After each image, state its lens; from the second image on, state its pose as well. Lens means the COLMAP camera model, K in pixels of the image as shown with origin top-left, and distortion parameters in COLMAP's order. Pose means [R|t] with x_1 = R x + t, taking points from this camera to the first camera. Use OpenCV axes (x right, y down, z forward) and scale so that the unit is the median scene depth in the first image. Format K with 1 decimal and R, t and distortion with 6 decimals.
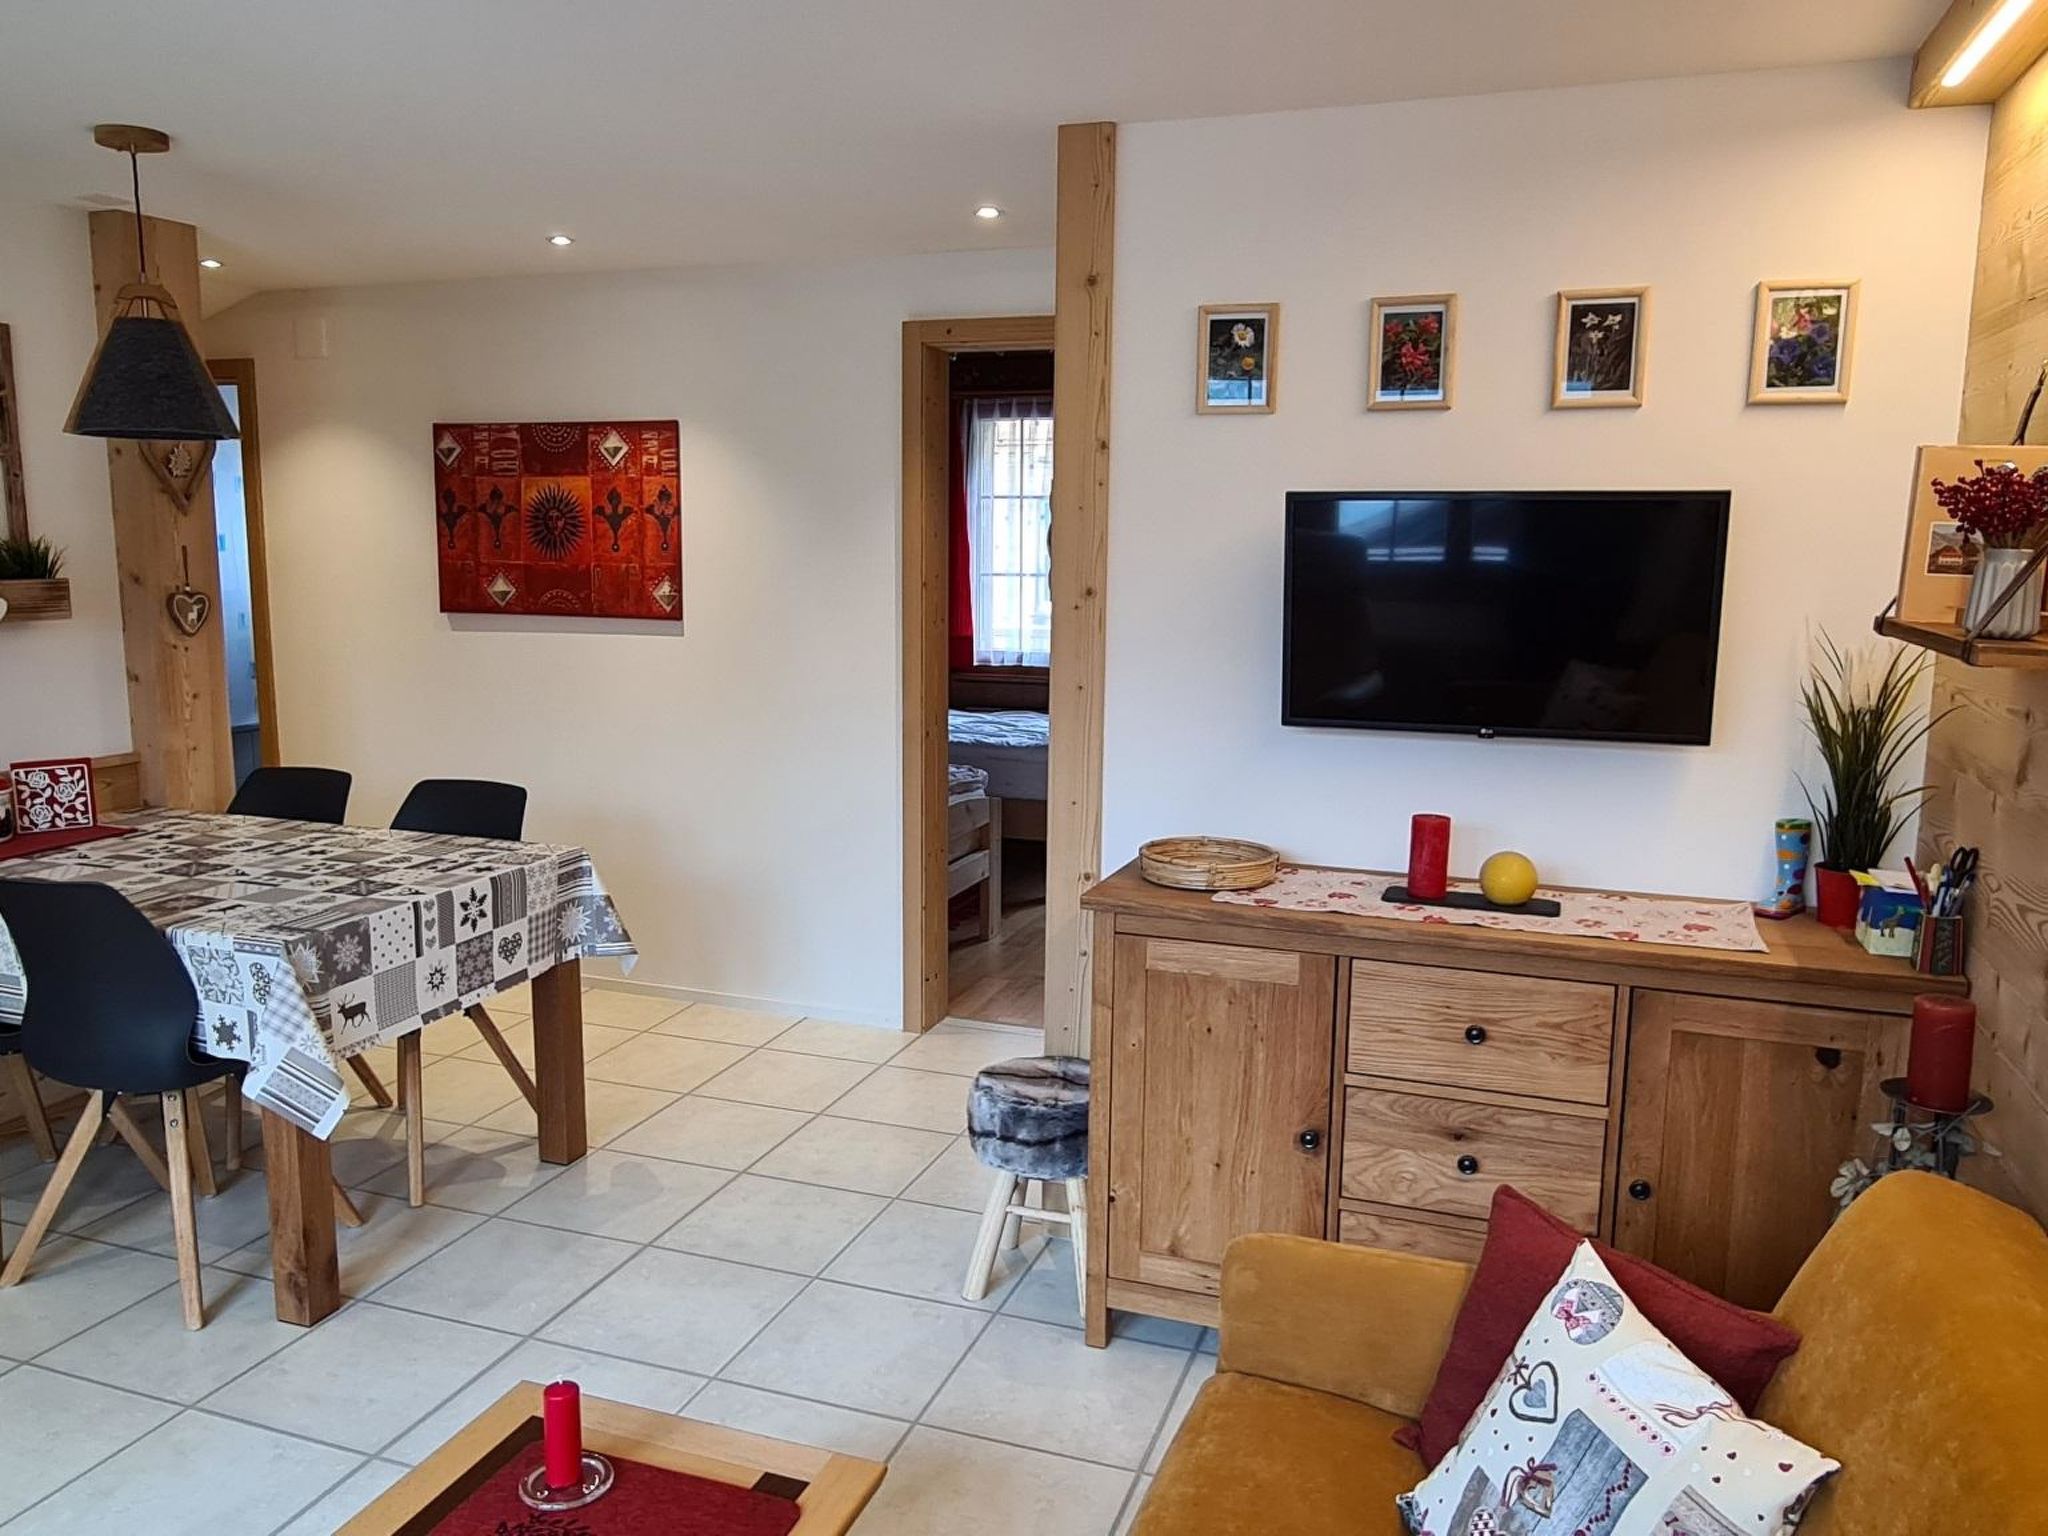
lens RADIAL K [[1519.7, 0, 1024.0], [0, 1519.7, 768.0], [0, 0, 1]] dist [0.003342, 0.001786]
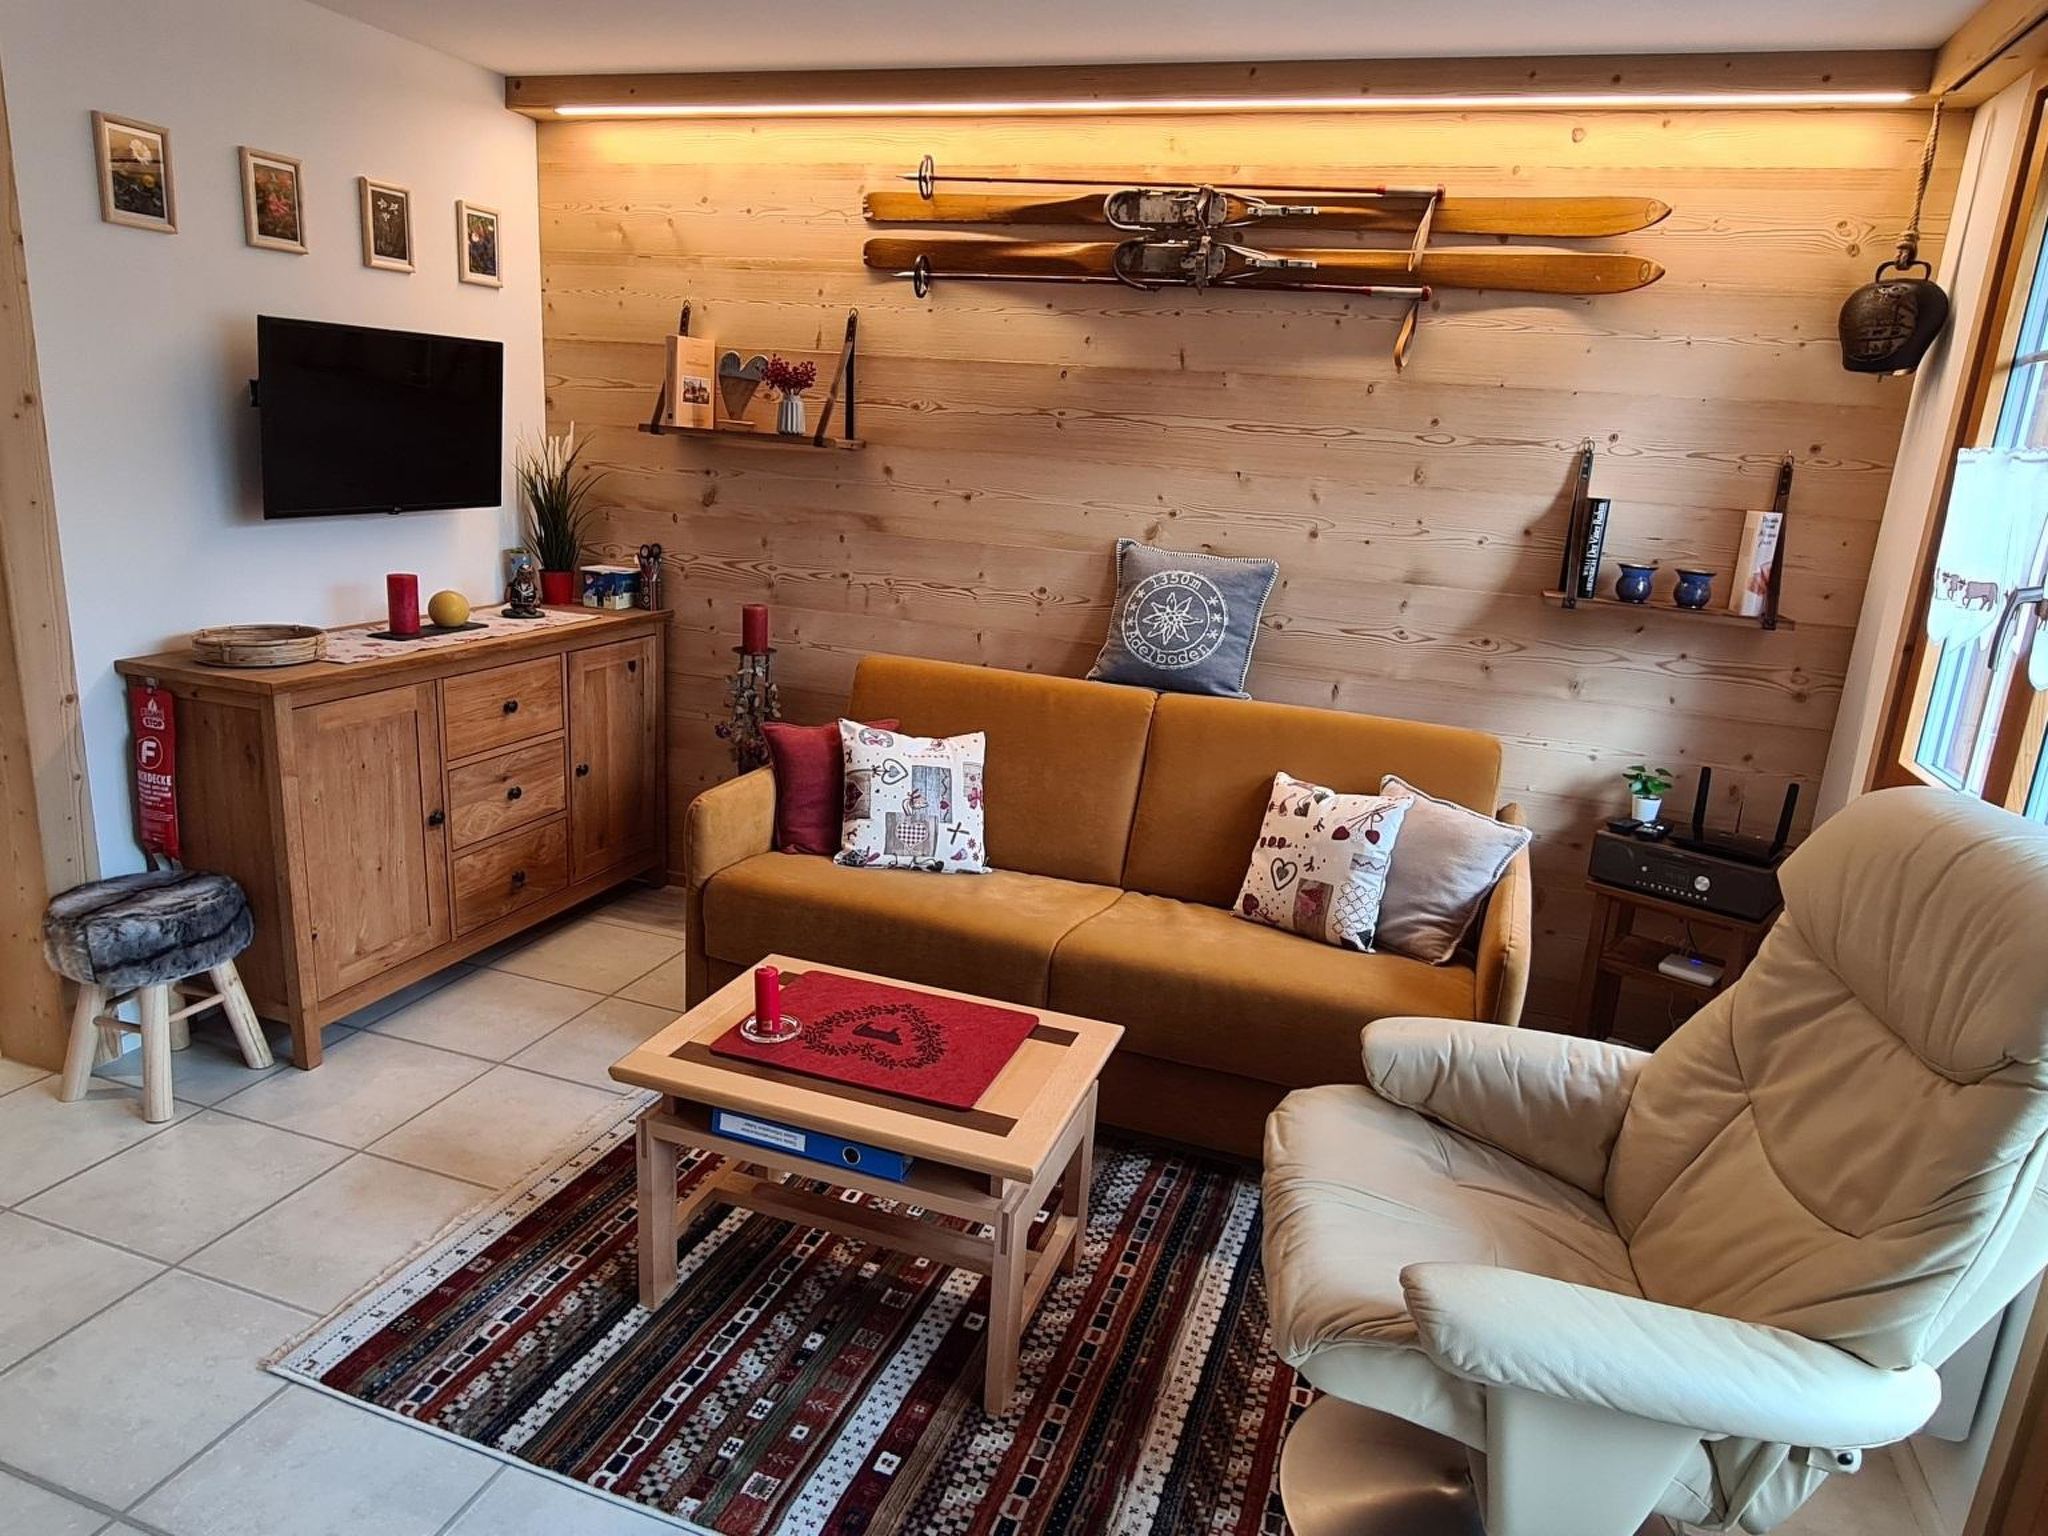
lens RADIAL K [[1297.8, 0, 1024.0], [0, 1297.8, 768.0], [0, 0, 1]] dist [-0.001090, -0.000888]
pose [[-0.006446, -0.266324, 0.963862, -0.750702], [0.090814, 0.959743, 0.265793, -0.050007], [-0.995847, 0.089246, 0.017999, 0.361114]]
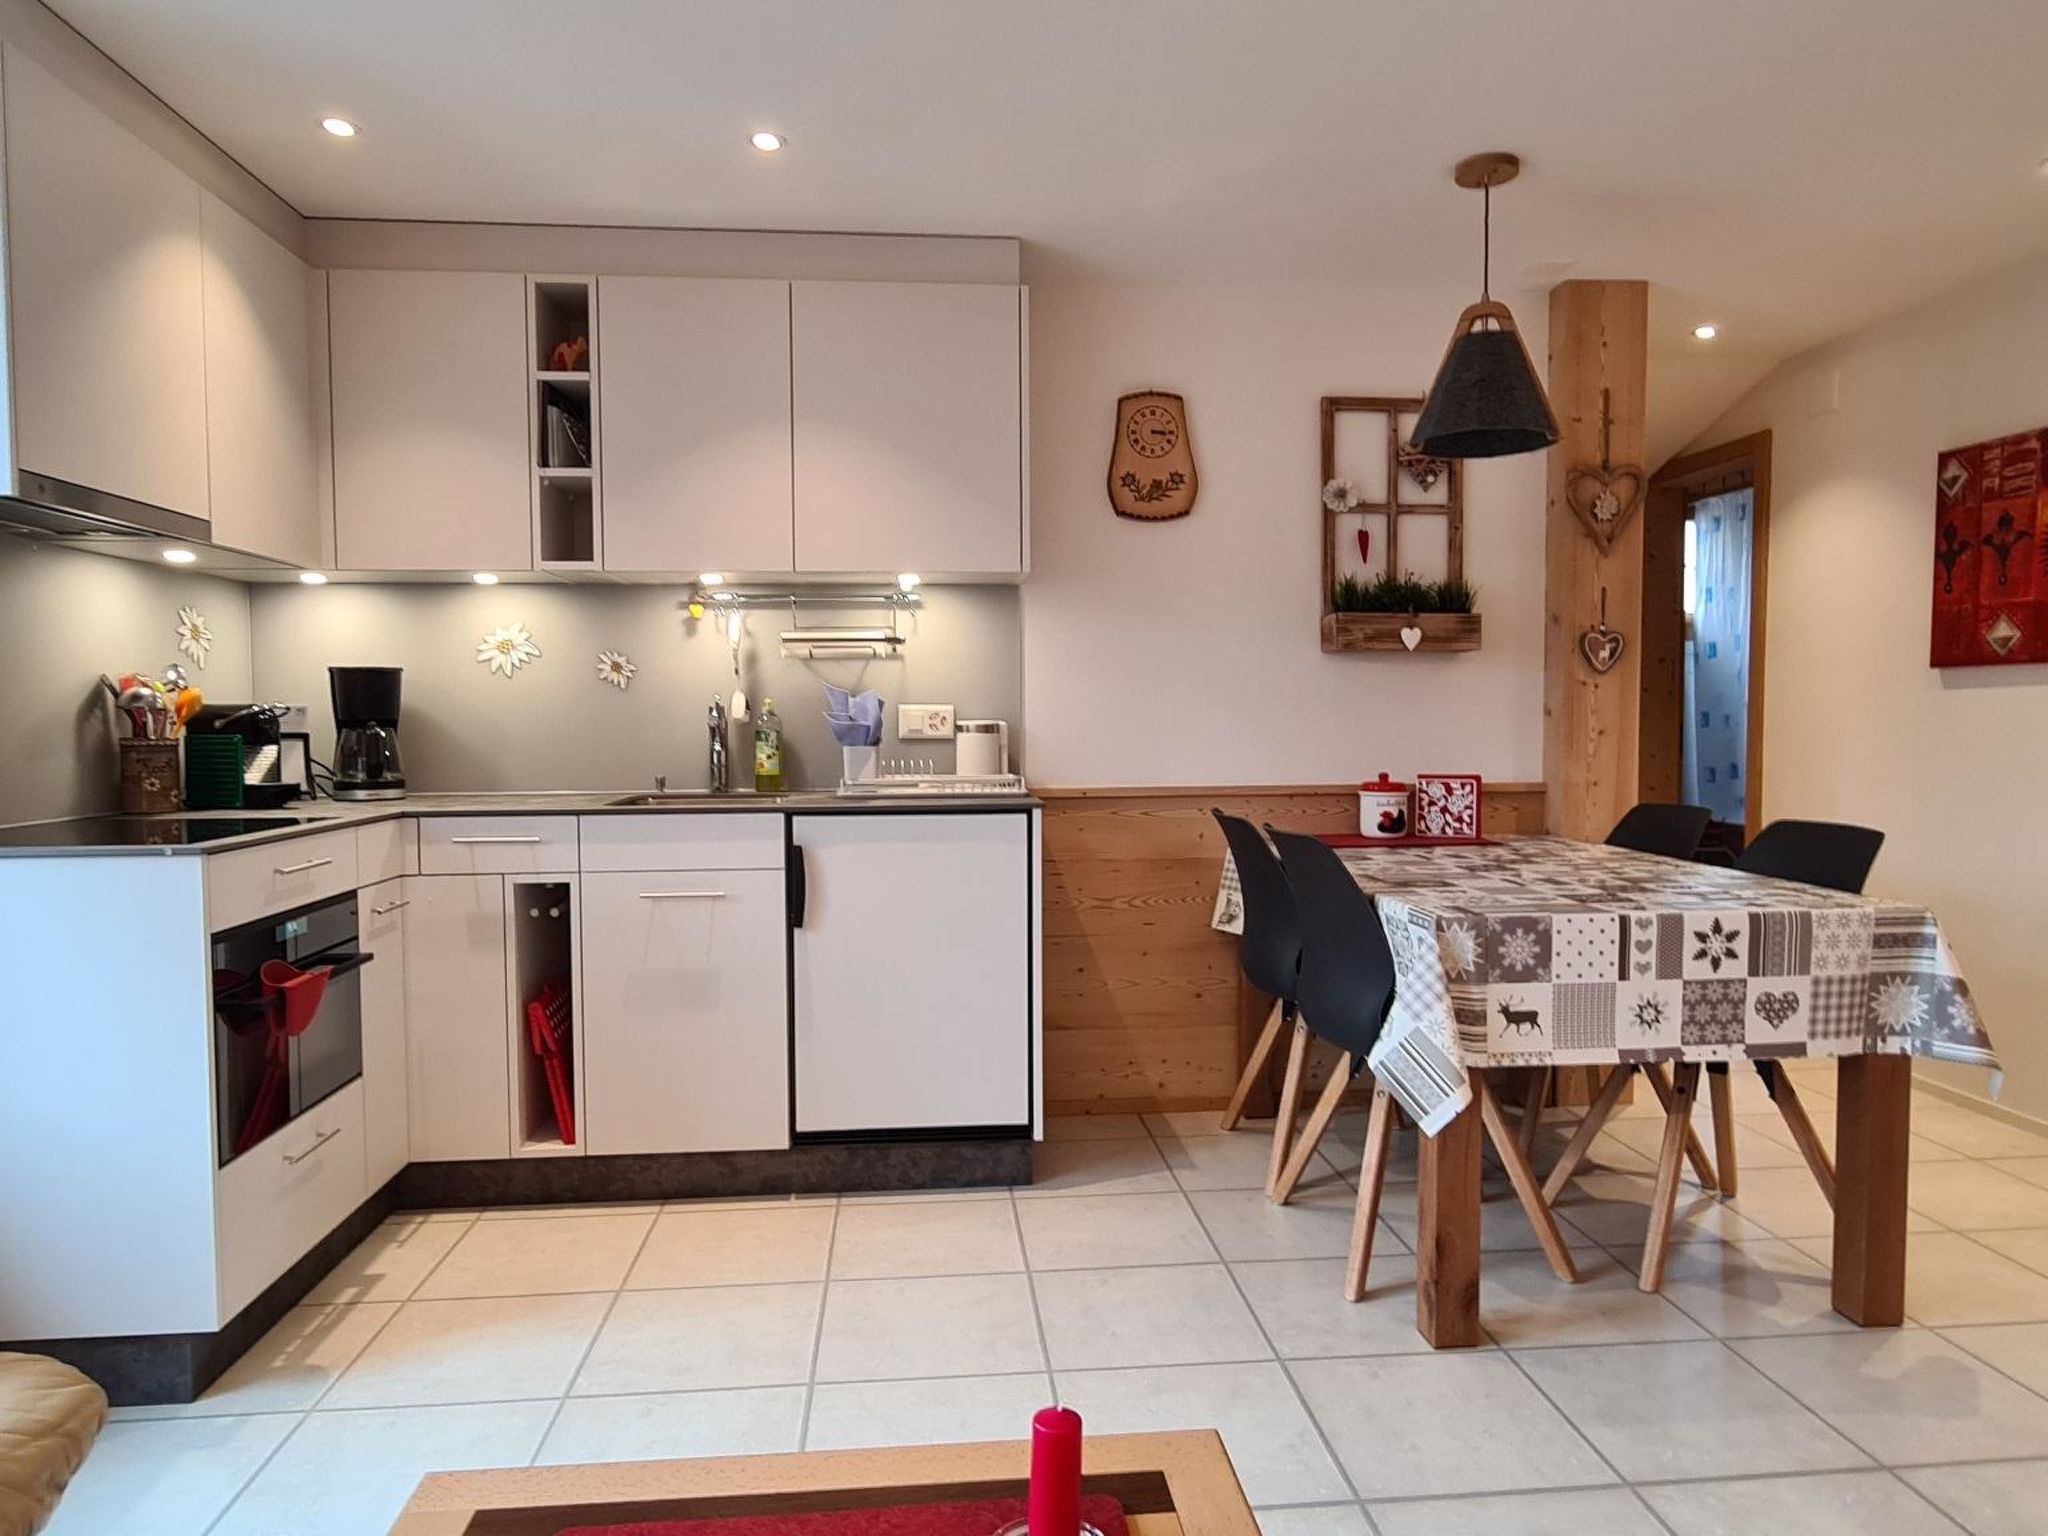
lens RADIAL K [[1297.8, 0, 1024.0], [0, 1297.8, 768.0], [0, 0, 1]] dist [-0.001090, -0.000888]
pose [[0.416557, 0.027103, -0.908706, 0.111683], [-0.132651, 0.990670, -0.031261, 0.069000], [0.899380, 0.133563, 0.416265, 0.356943]]
